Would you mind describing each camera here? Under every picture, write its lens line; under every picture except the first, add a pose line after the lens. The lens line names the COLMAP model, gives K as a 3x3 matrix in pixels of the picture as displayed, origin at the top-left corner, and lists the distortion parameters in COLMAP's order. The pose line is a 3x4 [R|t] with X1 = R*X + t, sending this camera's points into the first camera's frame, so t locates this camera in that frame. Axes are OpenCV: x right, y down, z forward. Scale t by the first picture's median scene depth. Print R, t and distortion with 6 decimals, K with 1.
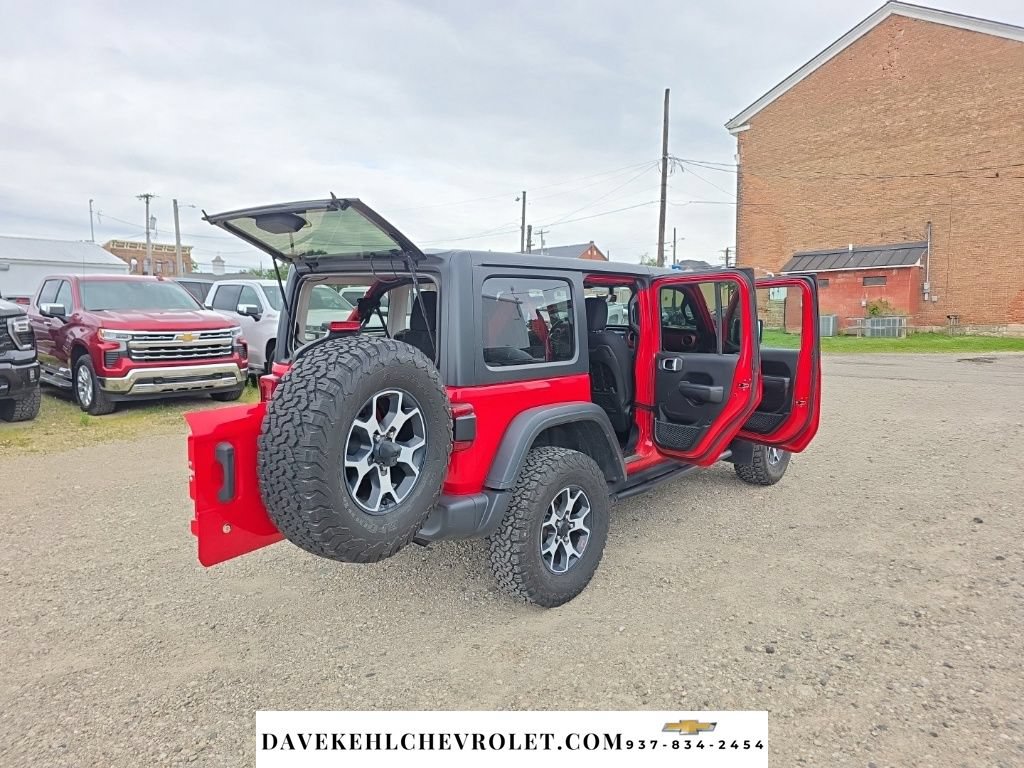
lens RADIAL K [[693.1, 0, 515.3], [0, 693.1, 387.4], [0, 0, 1]] dist [0.044348, -0.040878]
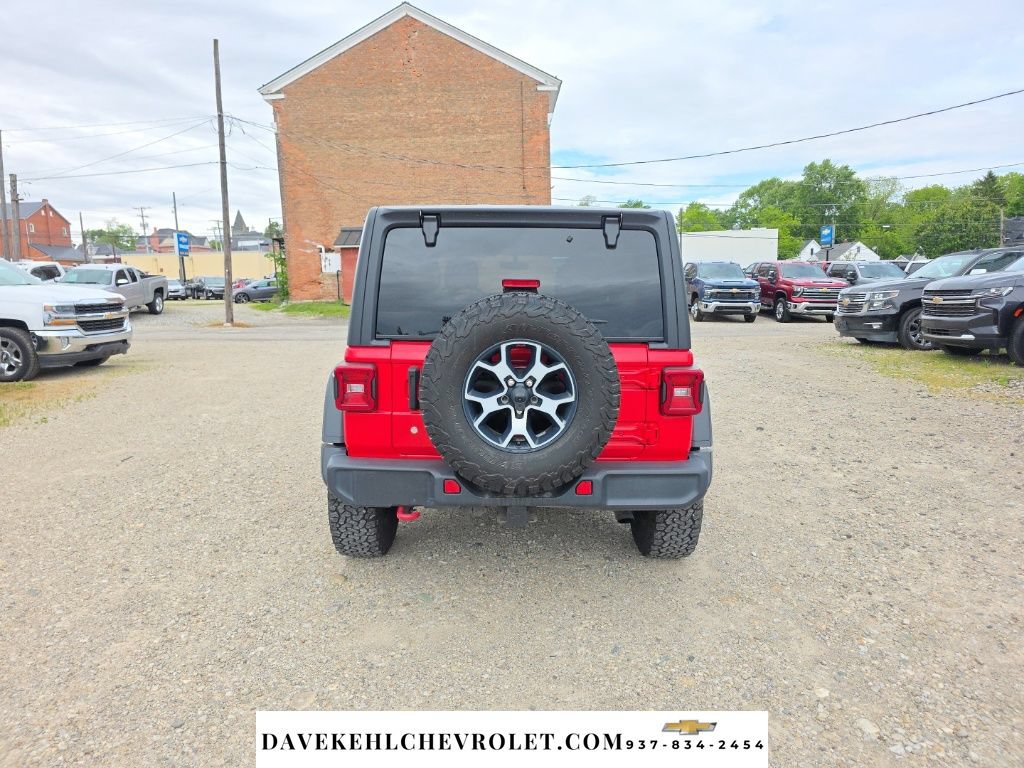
lens RADIAL K [[690.9, 0, 509.5], [0, 690.9, 383.5], [0, 0, 1]] dist [0.047016, -0.039832]
pose [[0.757568, -0.098711, 0.645250, -0.641500], [0.077794, 0.995108, 0.060898, -0.024774], [-0.648104, 0.004062, 0.761541, 0.289247]]
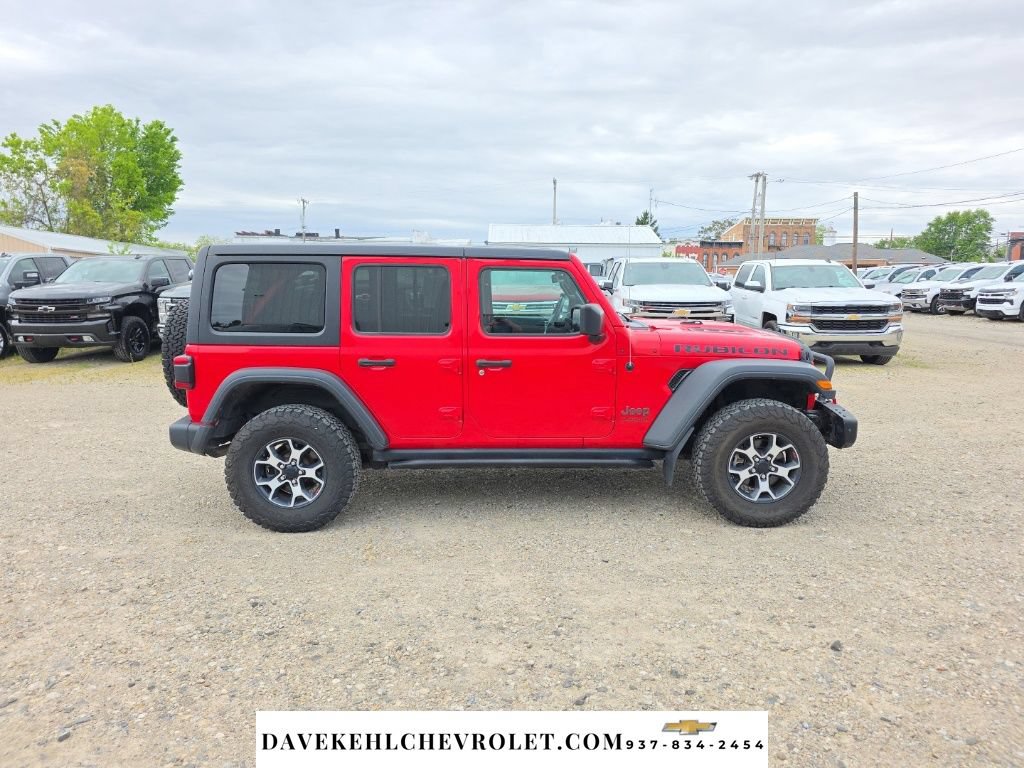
lens RADIAL K [[693.0, 0, 513.9], [0, 693.0, 391.0], [0, 0, 1]] dist [0.042502, -0.040821]
pose [[0.639091, 0.123582, -0.759138, 0.978003], [-0.088360, 0.992269, 0.087146, -0.061170], [0.764039, 0.011383, 0.645070, 0.415043]]
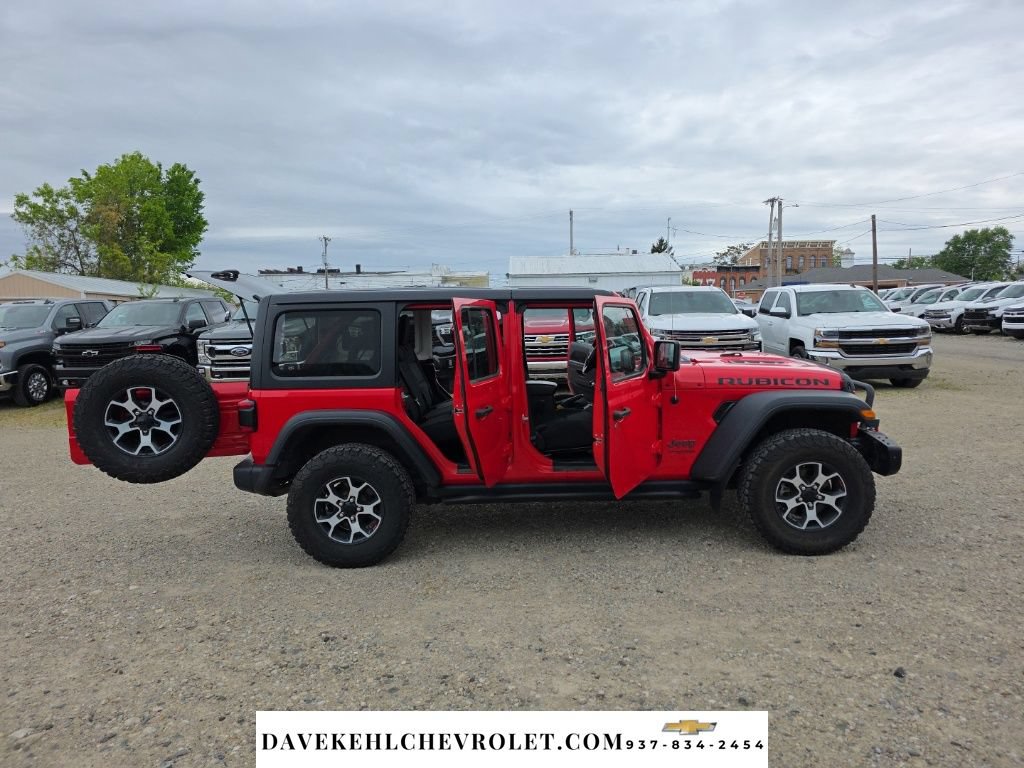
lens RADIAL K [[693.1, 0, 515.3], [0, 693.1, 387.4], [0, 0, 1]] dist [0.044348, -0.040878]
pose [[0.622211, 0.073103, -0.779429, 0.977255], [-0.063692, 0.997057, 0.042670, -0.070801], [0.780255, 0.023094, 0.625035, 0.359144]]
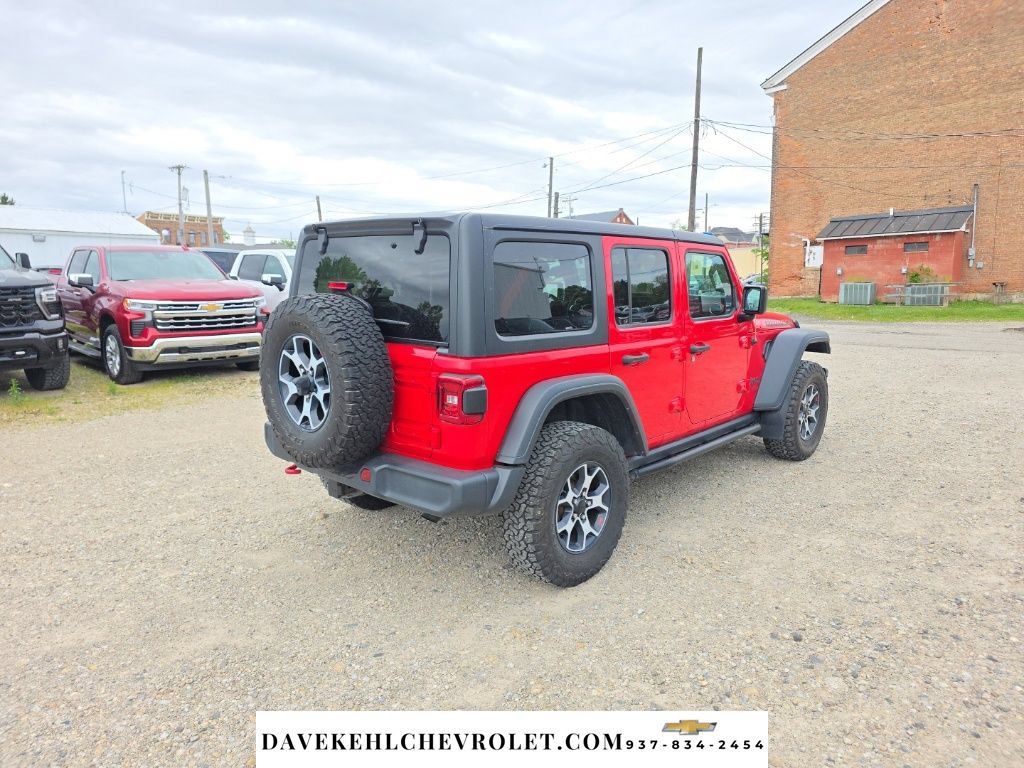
lens RADIAL K [[692.5, 0, 509.5], [0, 692.5, 382.8], [0, 0, 1]] dist [0.044548, -0.039854]
pose [[0.998834, 0.003366, -0.048158, 0.013555], [-0.001569, 0.999303, 0.037310, -0.002278], [0.048250, -0.037190, 0.998143, 0.035534]]
